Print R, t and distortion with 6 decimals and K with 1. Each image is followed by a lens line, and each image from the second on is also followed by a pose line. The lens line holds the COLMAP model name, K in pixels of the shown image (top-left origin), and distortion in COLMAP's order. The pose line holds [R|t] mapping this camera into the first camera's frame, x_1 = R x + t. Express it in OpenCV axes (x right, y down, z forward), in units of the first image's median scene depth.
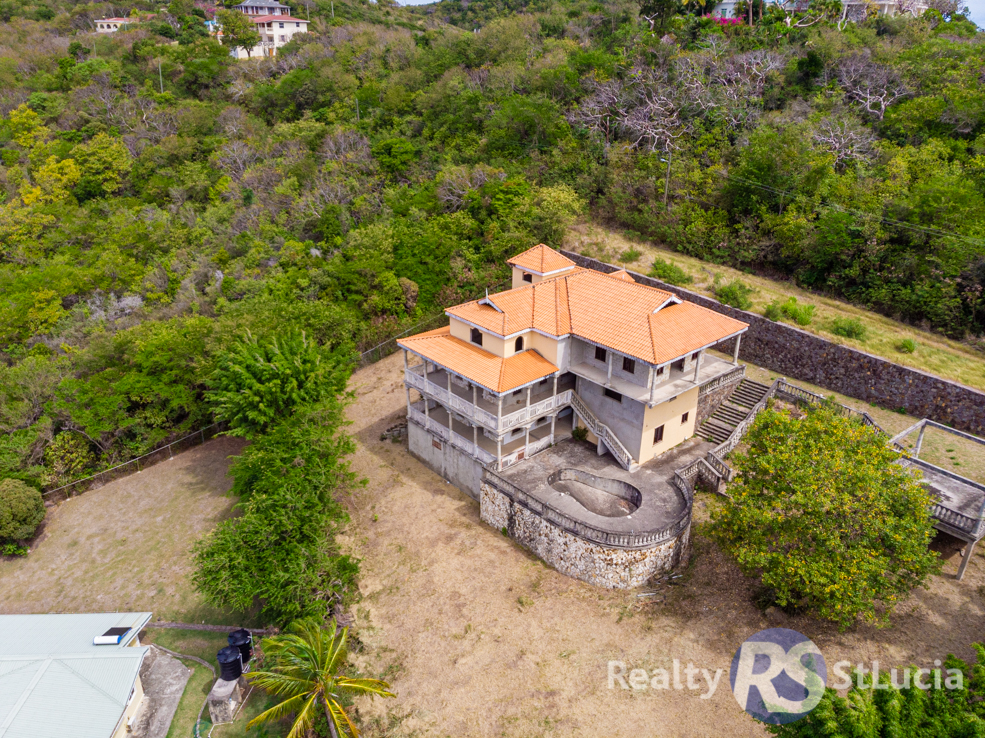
lens RADIAL K [[733.7, 0, 497.6], [0, 733.7, 370.8], [0, 0, 1]] dist [-0.014681, 0.023417]
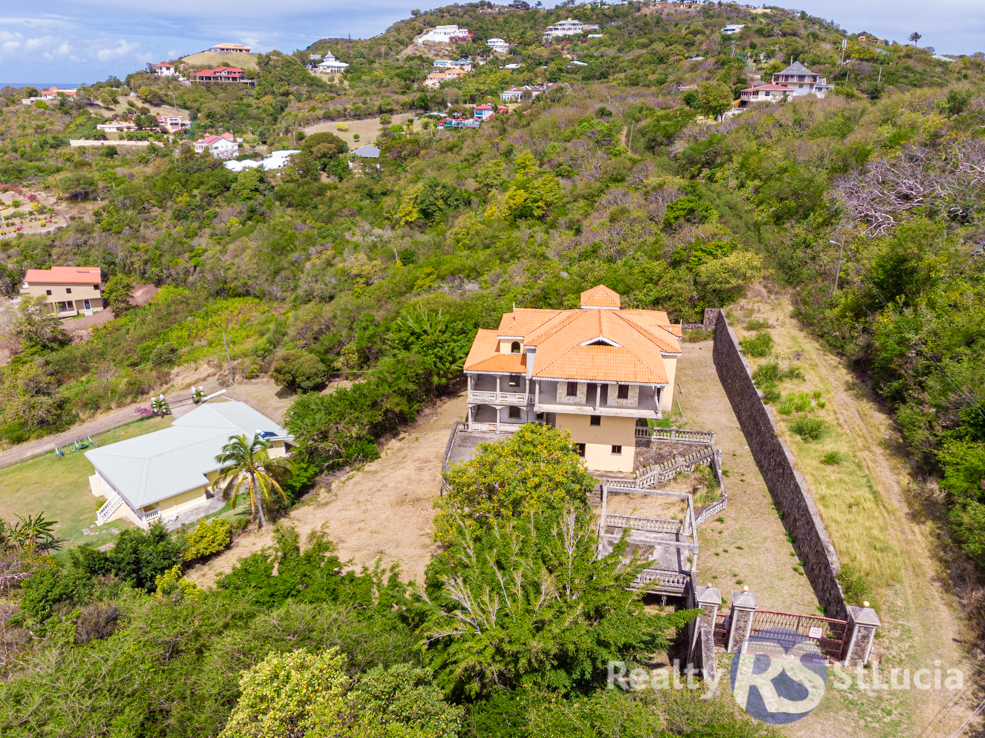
lens RADIAL K [[728.7, 0, 495.3], [0, 728.7, 371.5], [0, 0, 1]] dist [-0.007955, 0.014613]
pose [[0.666685, 0.265626, -0.696400, 0.746566], [-0.309657, 0.948598, 0.065377, -0.055847], [0.677970, 0.172059, 0.714670, 0.042452]]
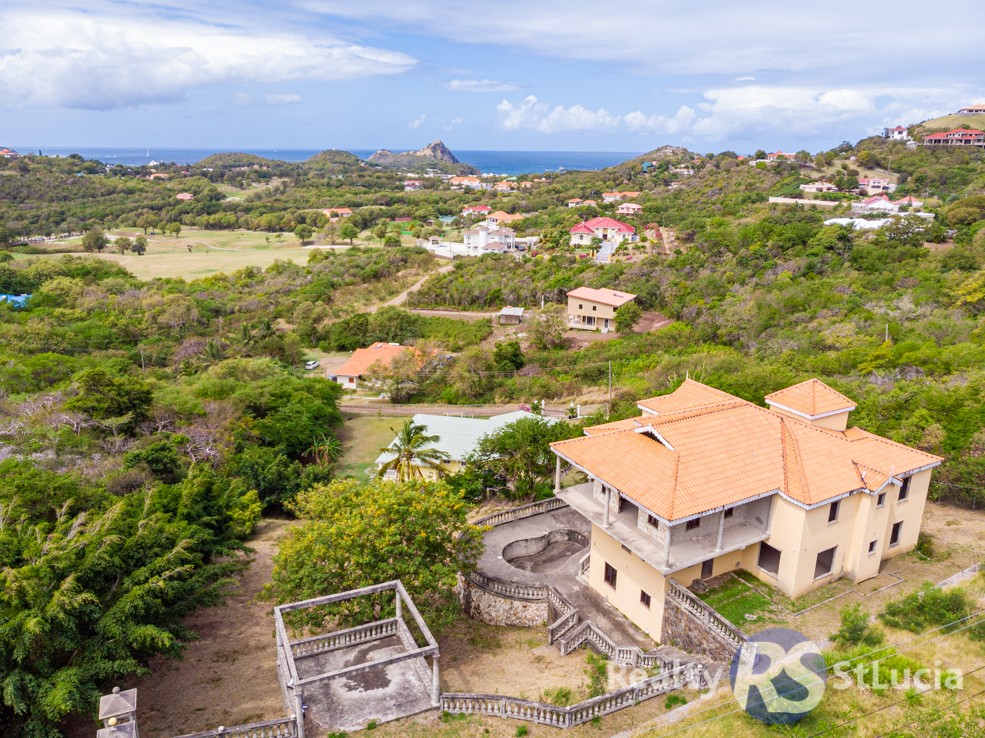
lens RADIAL K [[728.7, 0, 495.3], [0, 728.7, 371.5], [0, 0, 1]] dist [-0.007955, 0.014613]
pose [[-0.226272, 0.269184, -0.936131, 0.791669], [-0.415769, 0.842419, 0.342733, -0.278426], [0.880873, 0.466765, -0.078697, 0.689560]]
